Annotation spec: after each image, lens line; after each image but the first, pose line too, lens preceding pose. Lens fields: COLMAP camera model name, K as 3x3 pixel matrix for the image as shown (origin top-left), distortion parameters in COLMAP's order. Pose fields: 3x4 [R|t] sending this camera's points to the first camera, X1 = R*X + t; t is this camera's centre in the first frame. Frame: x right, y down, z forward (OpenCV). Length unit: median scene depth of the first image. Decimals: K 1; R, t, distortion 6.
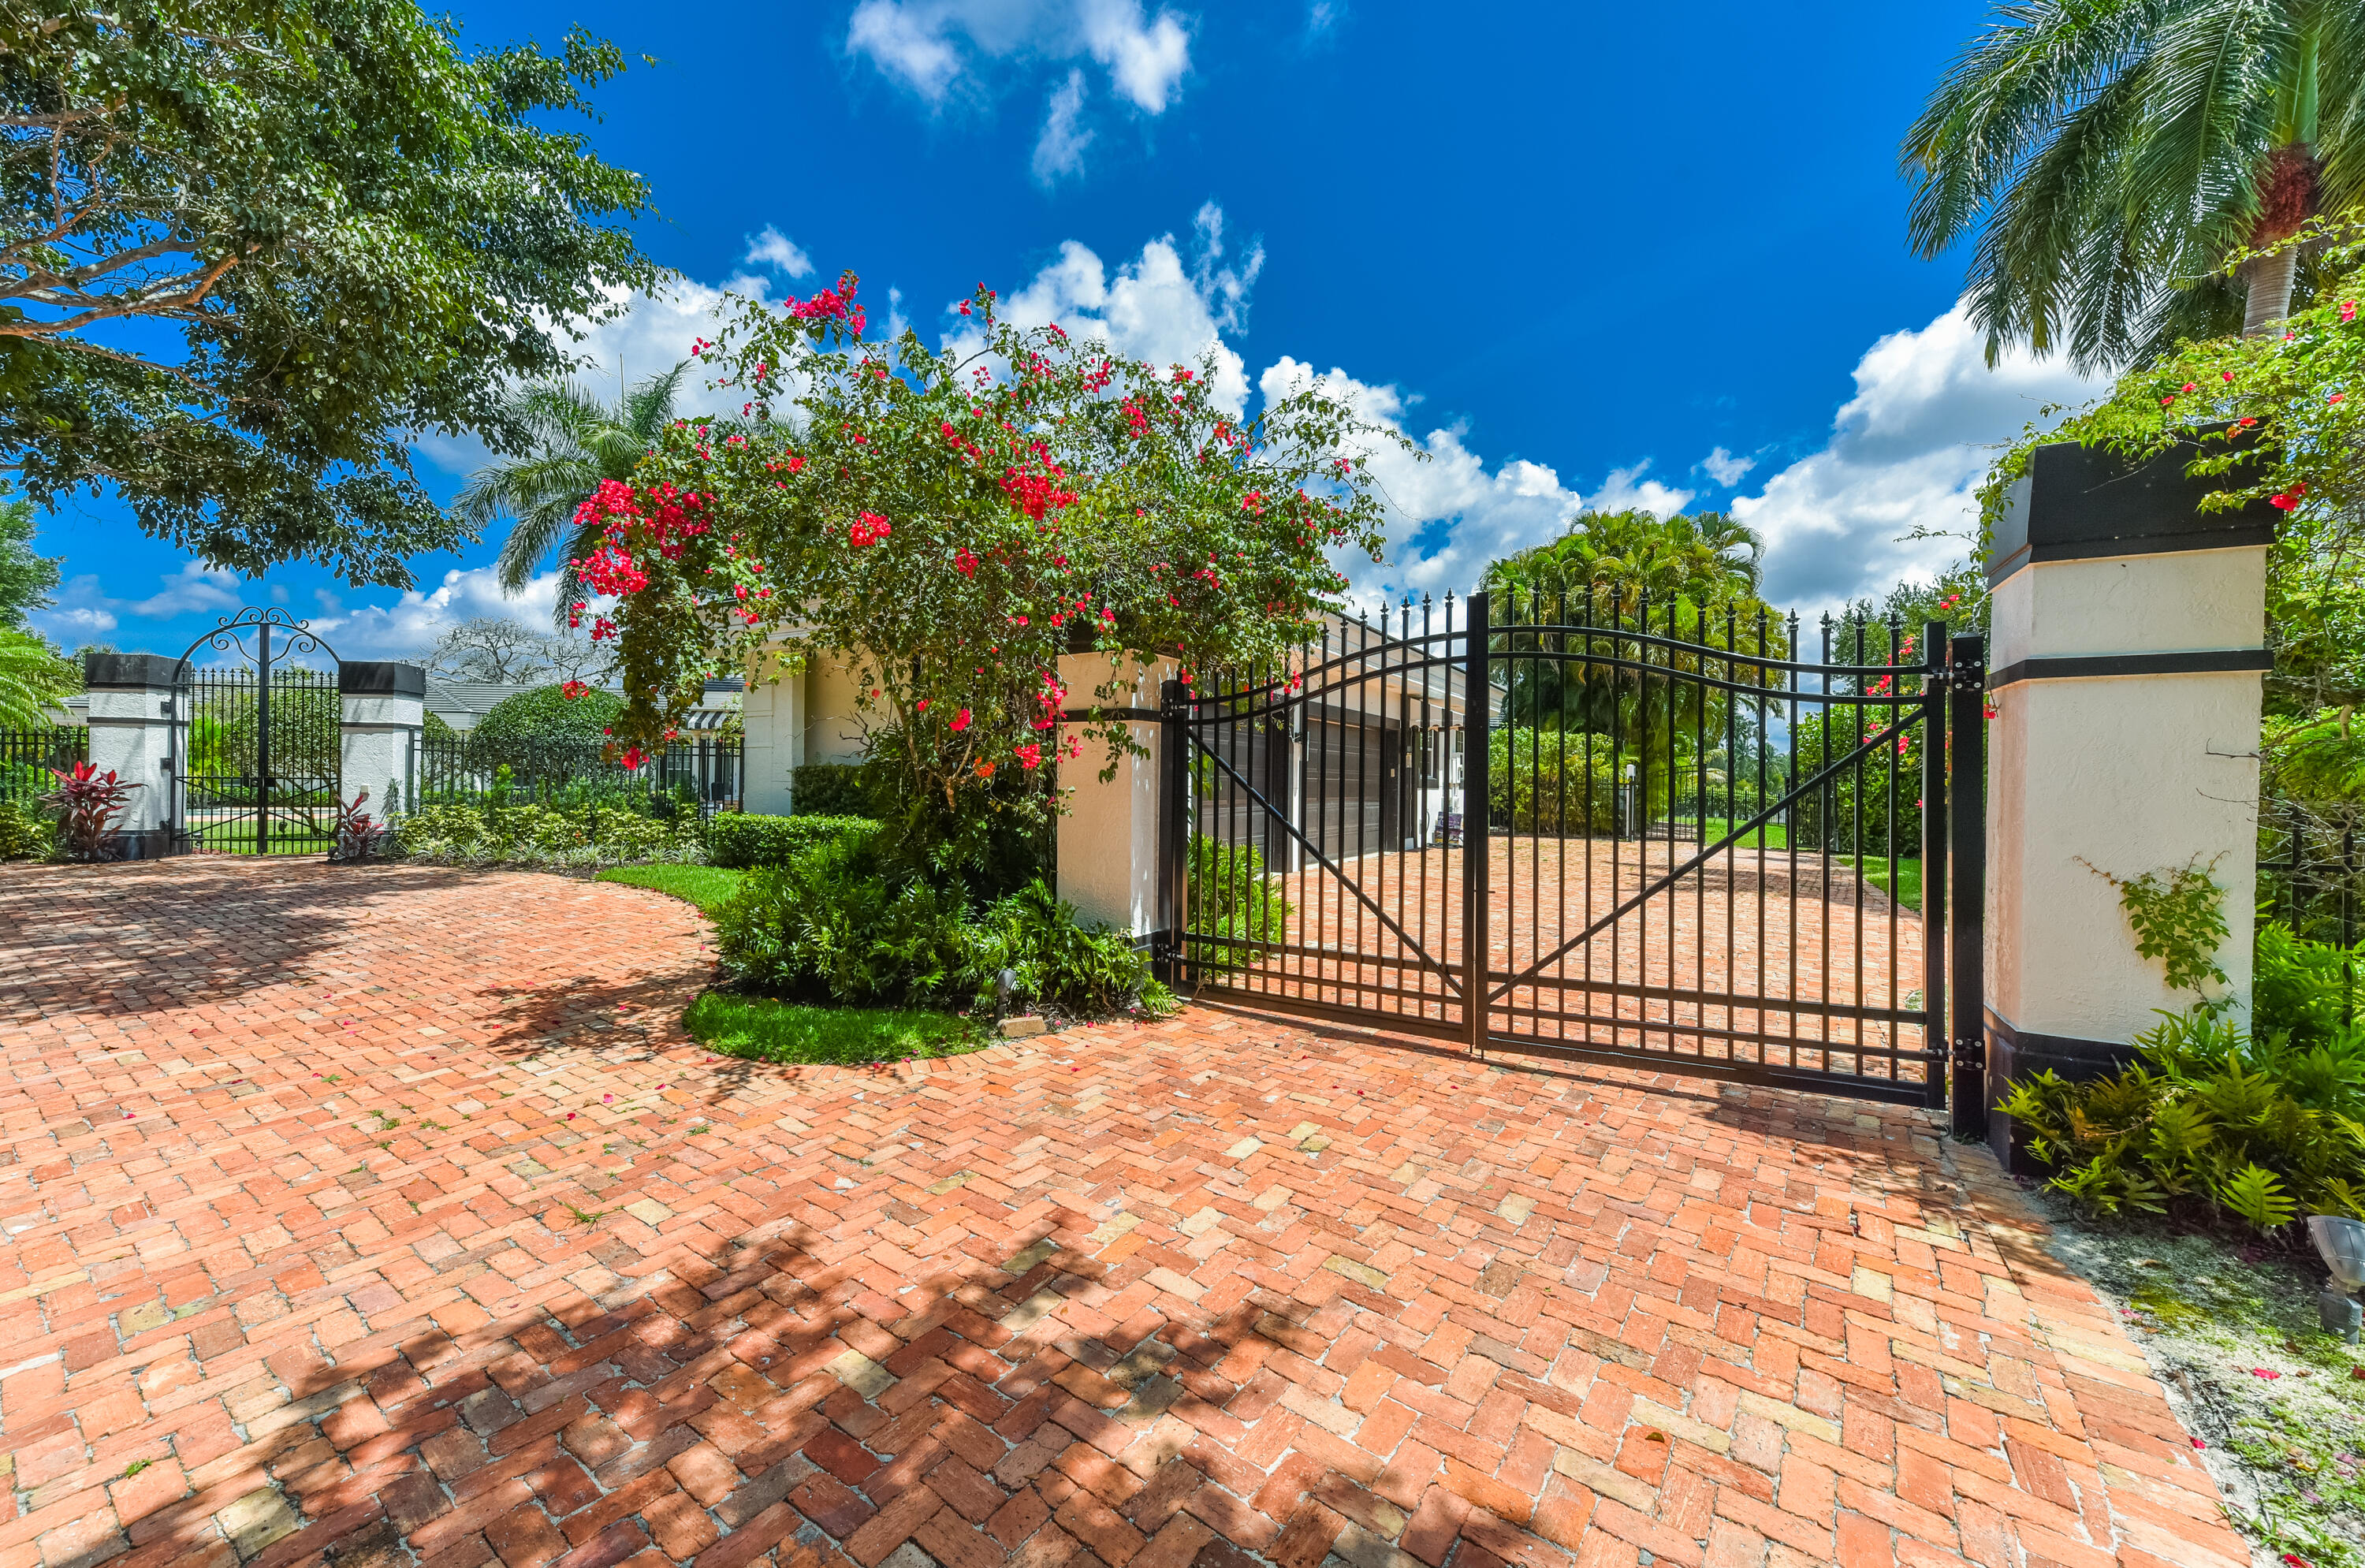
lens RADIAL K [[950.9, 0, 1170.2], [0, 950.9, 786.7], [0, 0, 1]] dist [0.021947, 0.000211]
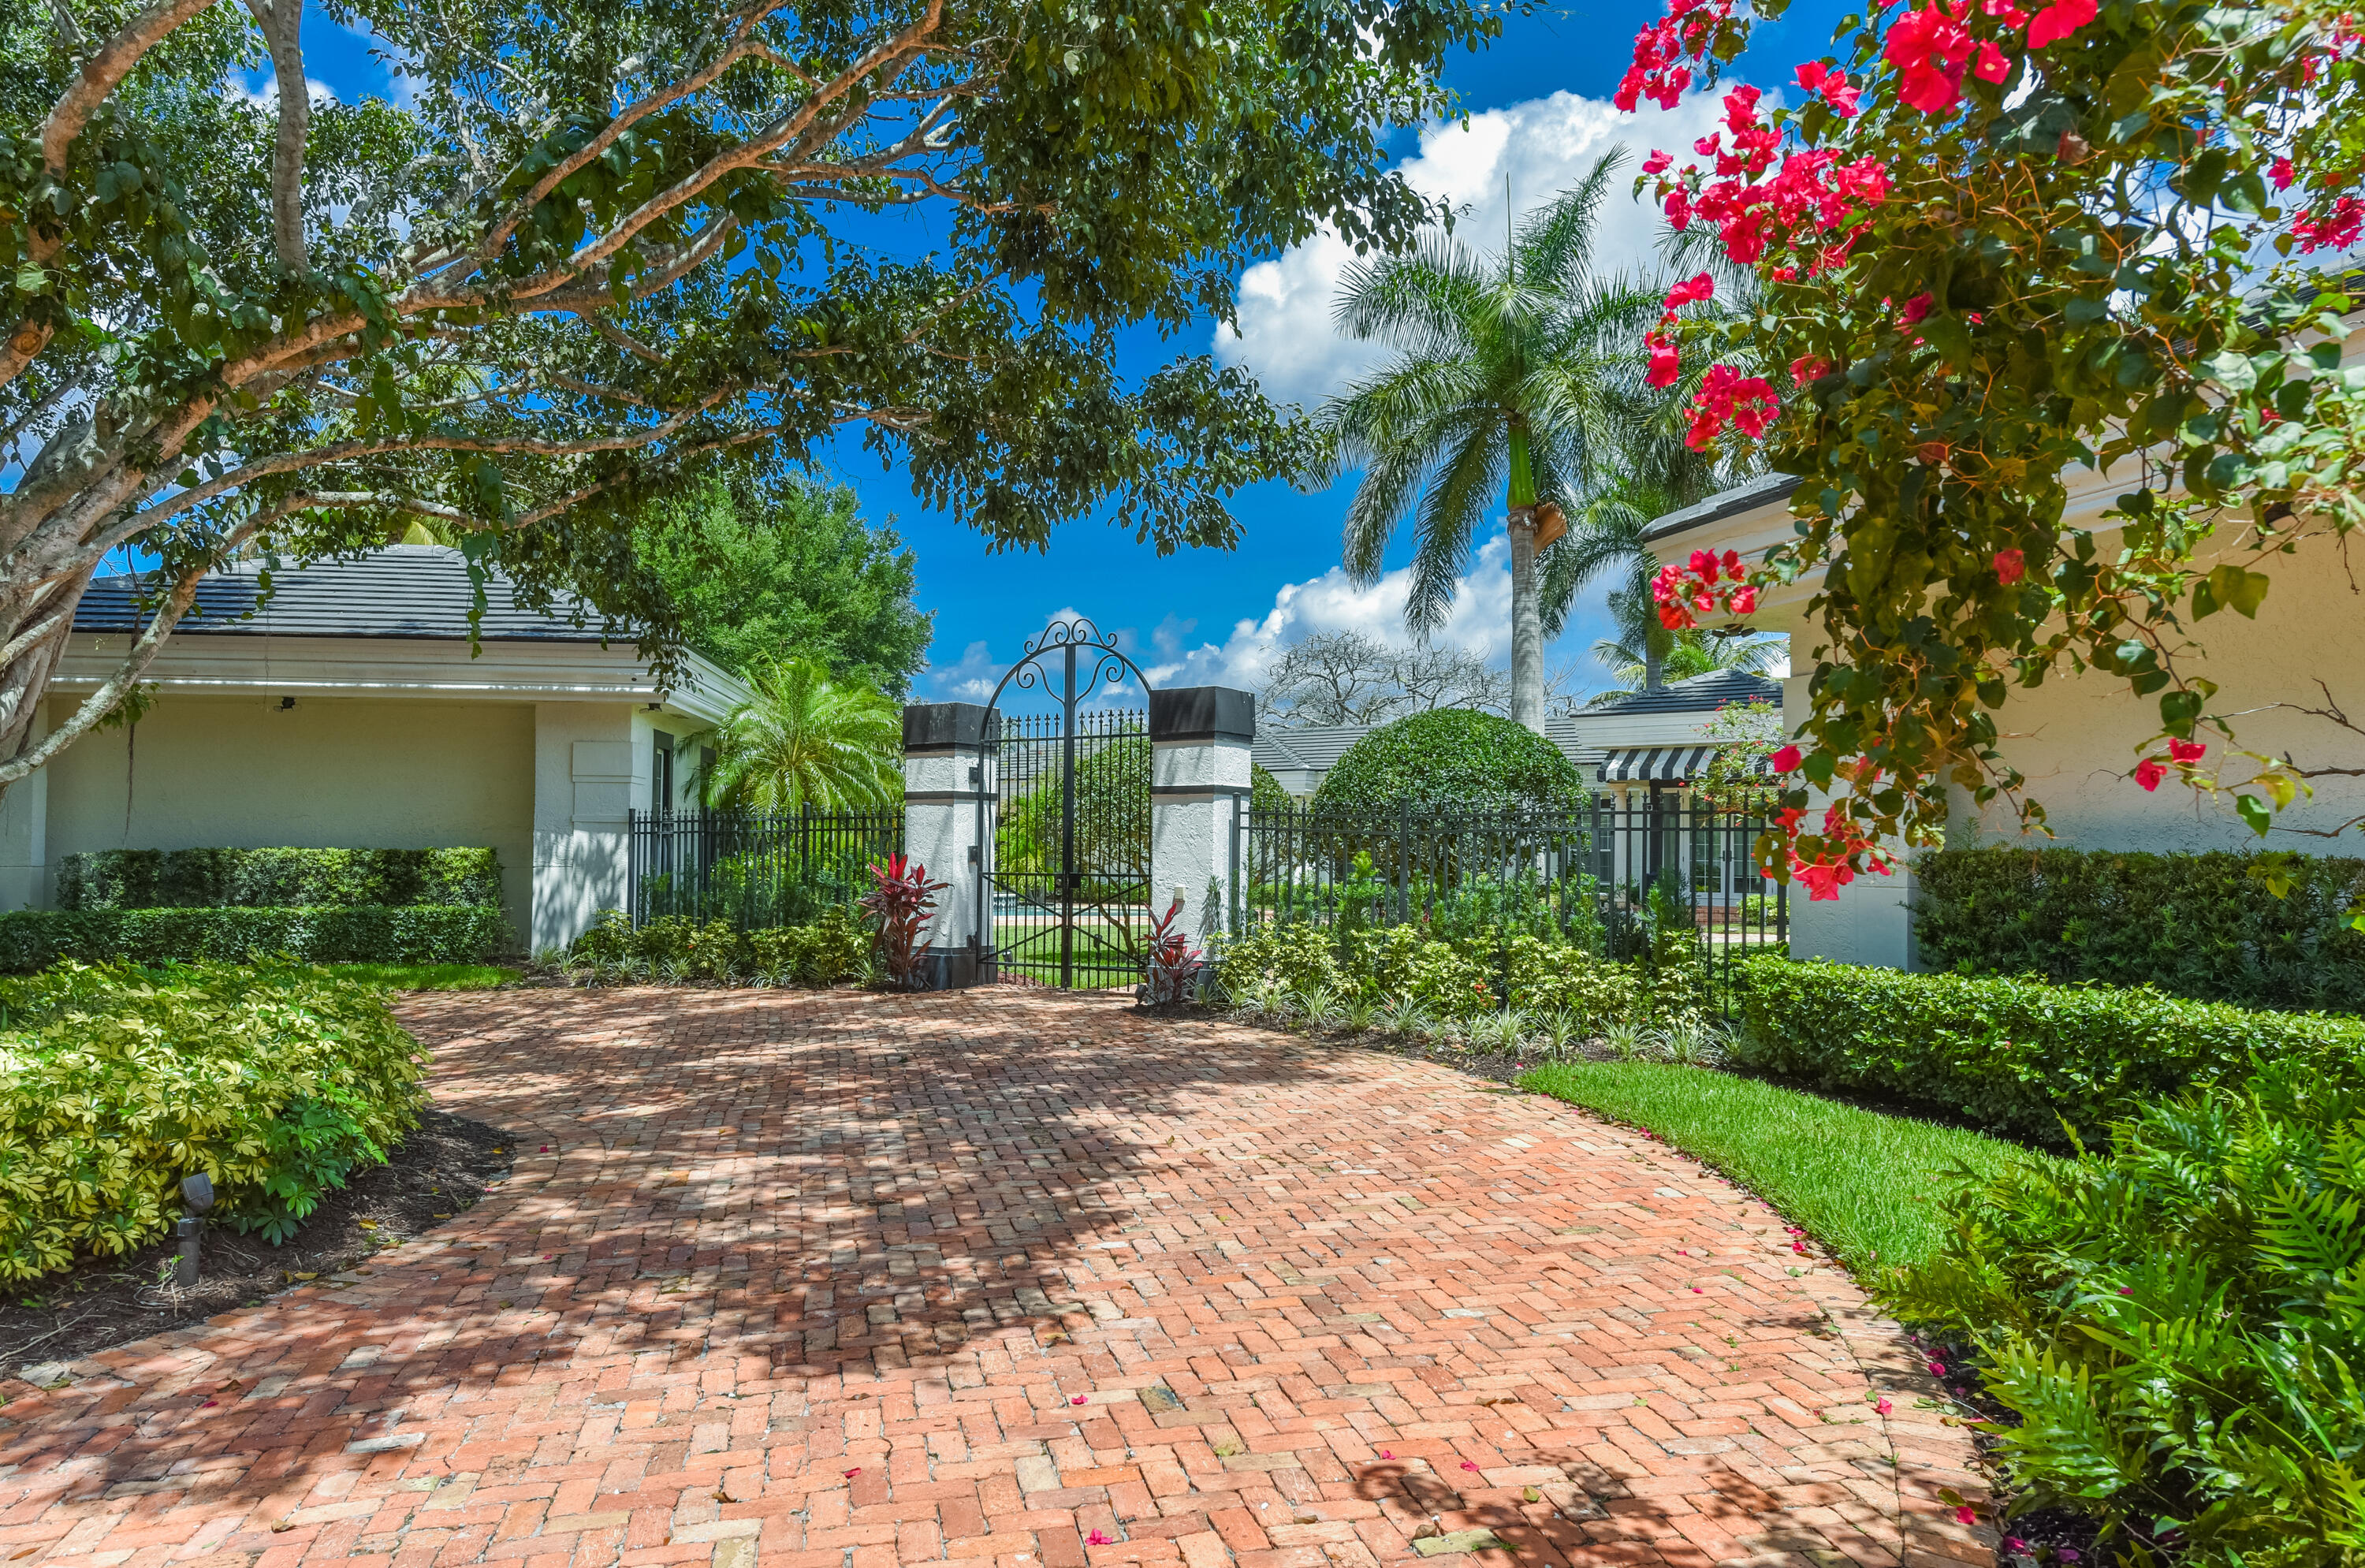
lens RADIAL K [[1576.6, 0, 1176.9], [0, 1576.6, 788.3], [0, 0, 1]] dist [0.003954, 0.000217]
pose [[0.759022, -0.032797, -0.650238, -0.177260], [-0.001966, 0.998610, -0.052664, -0.011799], [0.651062, 0.041252, 0.757903, 0.232164]]
